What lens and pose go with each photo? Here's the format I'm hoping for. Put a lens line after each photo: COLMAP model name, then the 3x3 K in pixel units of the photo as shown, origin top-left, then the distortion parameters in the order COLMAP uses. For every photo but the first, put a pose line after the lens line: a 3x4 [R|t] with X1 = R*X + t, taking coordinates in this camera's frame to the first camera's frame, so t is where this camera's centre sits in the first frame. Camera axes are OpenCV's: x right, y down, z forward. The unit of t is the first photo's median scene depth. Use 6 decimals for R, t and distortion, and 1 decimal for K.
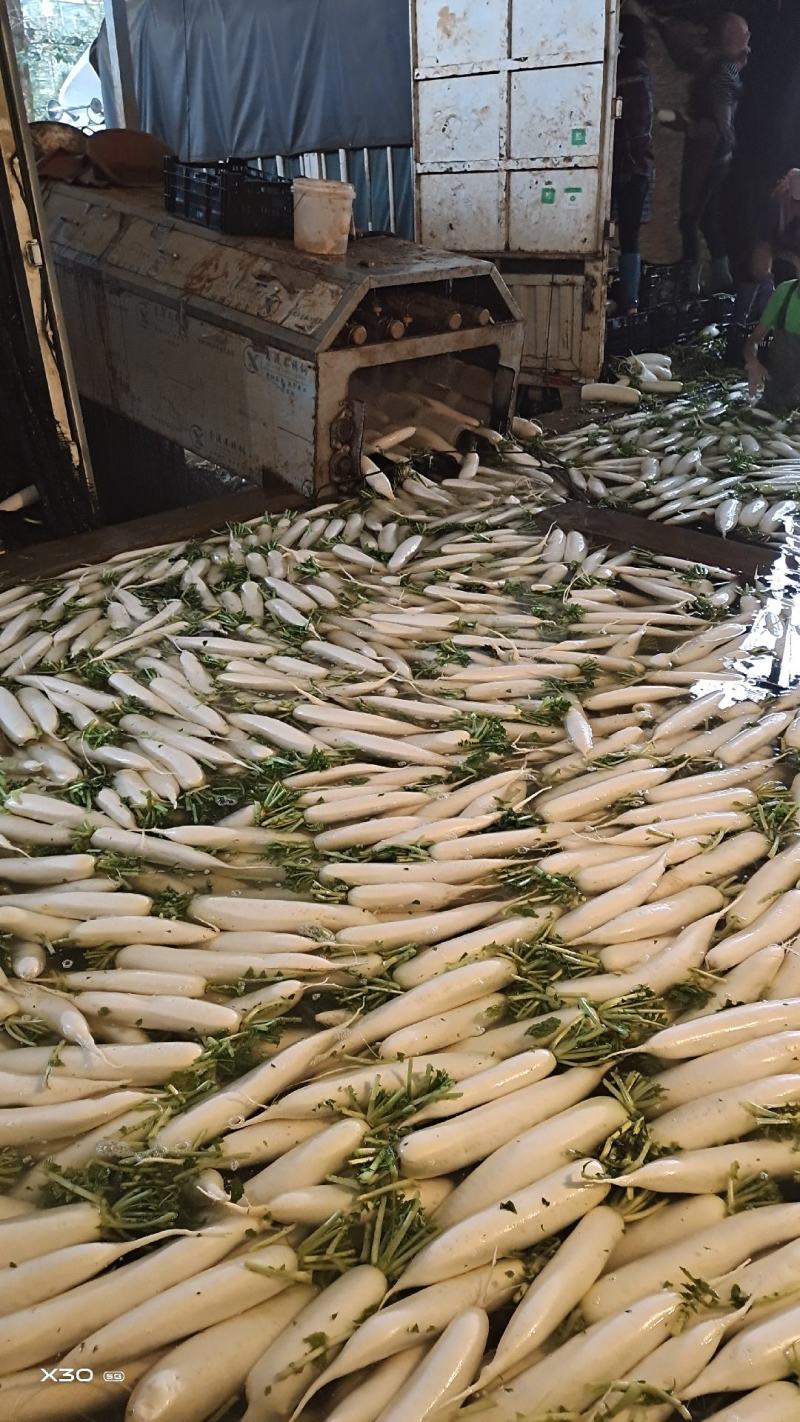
lens RADIAL K [[1071.2, 0, 393.9], [0, 1071.2, 708.0], [0, 0, 1]] dist [0.056599, -0.047638]
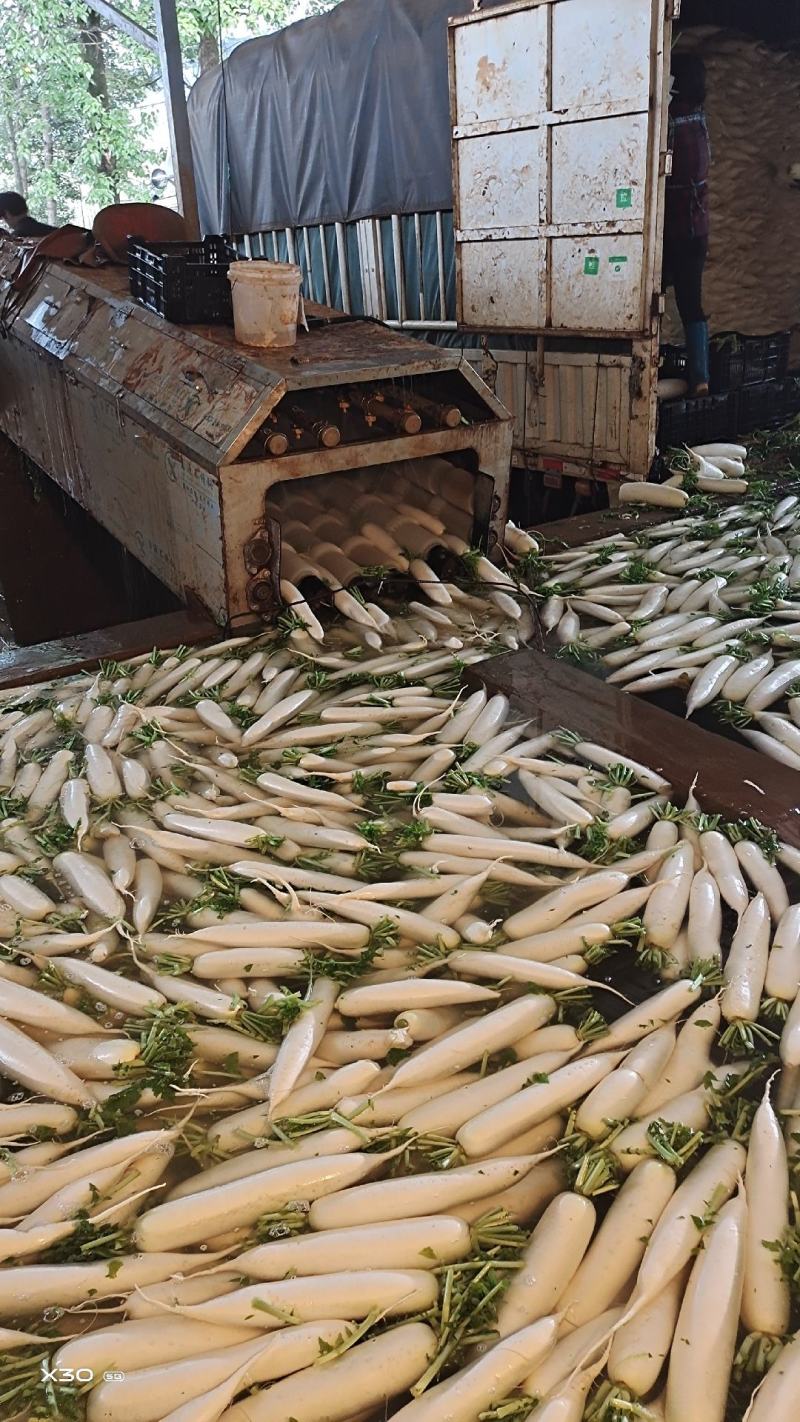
lens RADIAL K [[1071.2, 0, 393.9], [0, 1071.2, 708.0], [0, 0, 1]] dist [0.056599, -0.047638]
pose [[0.982182, 0.054917, -0.179727, 0.208615], [-0.061091, 0.997711, -0.028994, -0.113638], [0.177723, 0.039457, 0.983289, 0.183150]]
